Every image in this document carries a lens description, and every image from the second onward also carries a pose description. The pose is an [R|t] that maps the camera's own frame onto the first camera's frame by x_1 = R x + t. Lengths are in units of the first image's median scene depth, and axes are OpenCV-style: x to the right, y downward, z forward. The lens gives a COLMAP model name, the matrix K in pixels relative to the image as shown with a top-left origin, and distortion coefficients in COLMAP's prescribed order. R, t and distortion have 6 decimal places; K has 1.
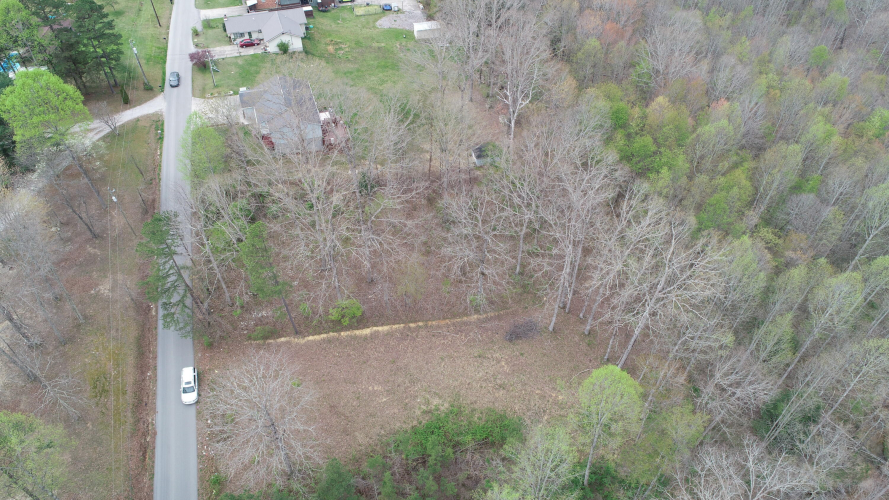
lens RADIAL K [[599.0, 0, 444.9], [0, 599.0, 249.2], [0, 0, 1]] dist [0.001524, -0.001482]
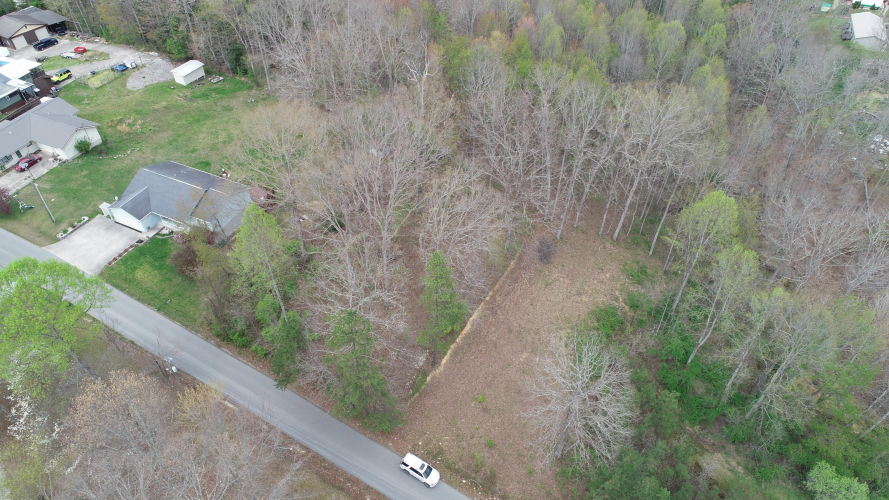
lens RADIAL K [[599.0, 0, 444.6], [0, 599.0, 251.1], [0, 0, 1]] dist [0.001524, -0.001482]
pose [[0.680157, -0.514839, 0.521850, -0.482319], [0.514165, 0.842447, 0.160988, -0.117173], [-0.522514, 0.158820, 0.837709, 0.128870]]
